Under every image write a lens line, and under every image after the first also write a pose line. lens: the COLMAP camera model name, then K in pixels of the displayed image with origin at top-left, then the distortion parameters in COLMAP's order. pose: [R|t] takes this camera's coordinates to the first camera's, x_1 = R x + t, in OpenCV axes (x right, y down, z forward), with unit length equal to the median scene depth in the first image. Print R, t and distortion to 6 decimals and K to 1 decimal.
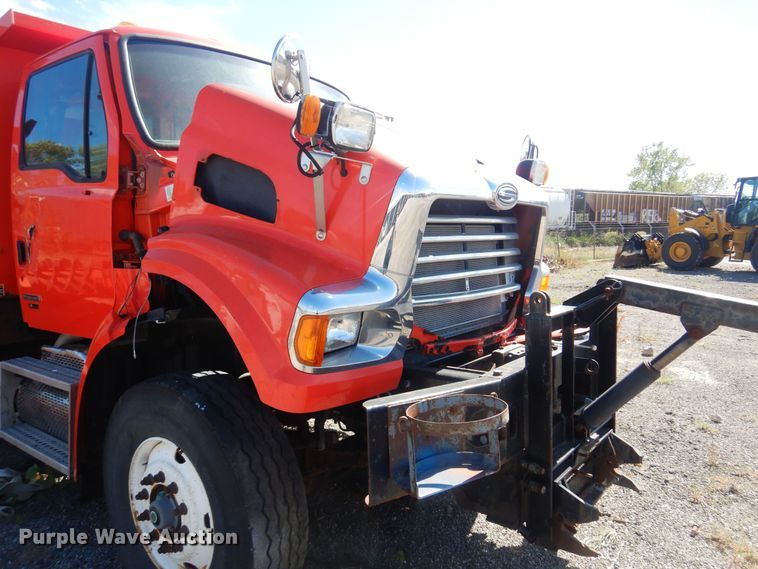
lens RADIAL K [[540.9, 0, 379.0], [0, 540.9, 284.5], [0, 0, 1]] dist [0.010686, 0.001782]
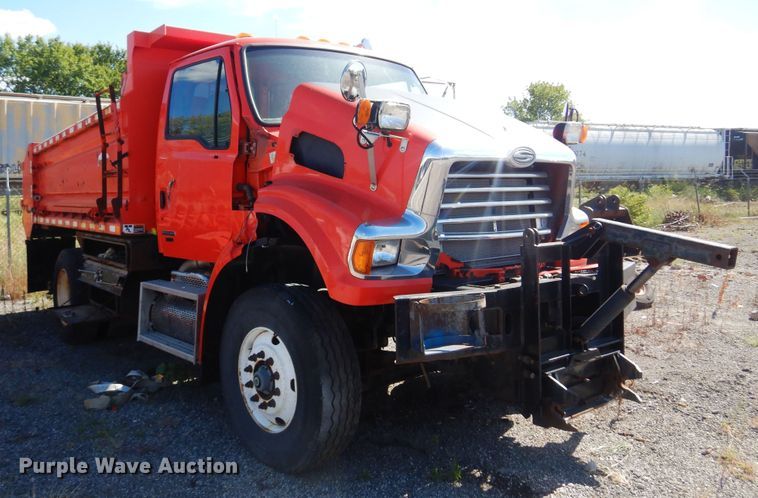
lens RADIAL K [[616.2, 0, 352.0], [0, 616.2, 187.2], [0, 0, 1]] dist [0.038084, 0.000465]
pose [[0.979600, 0.001834, -0.200949, 0.156106], [-0.019578, 0.996072, -0.086351, 0.048578], [0.200001, 0.088524, 0.975788, -0.575836]]
